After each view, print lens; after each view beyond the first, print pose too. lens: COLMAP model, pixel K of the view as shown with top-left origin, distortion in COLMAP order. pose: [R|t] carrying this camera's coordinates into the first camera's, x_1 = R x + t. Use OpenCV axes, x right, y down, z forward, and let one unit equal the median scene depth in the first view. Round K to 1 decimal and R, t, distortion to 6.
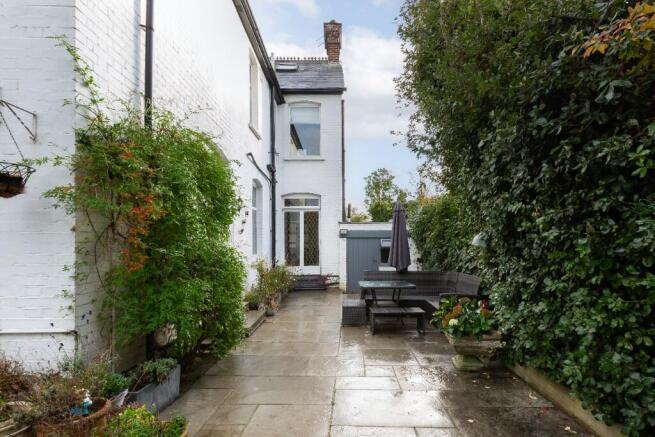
lens RADIAL K [[311.3, 0, 350.7], [0, 311.3, 244.4], [0, 0, 1]] dist [-0.002560, -0.000153]
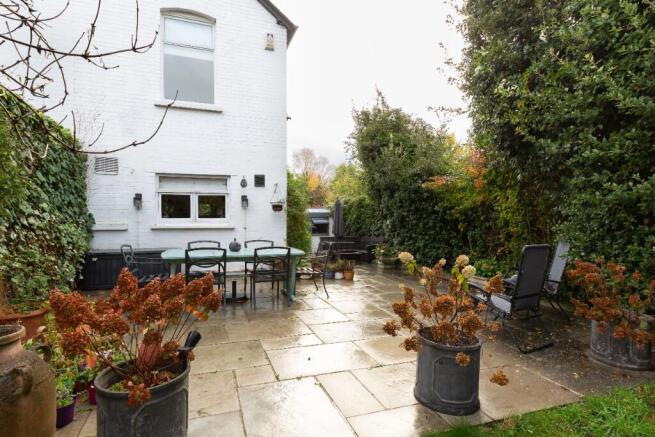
lens RADIAL K [[311.3, 0, 325.5], [0, 311.3, 220.0], [0, 0, 1]] dist [-0.002560, -0.000153]
pose [[0.946507, 0.006269, 0.322622, -1.421351], [-0.007114, 0.999974, 0.001439, -0.044023], [-0.322604, -0.003657, 0.946527, -1.992045]]
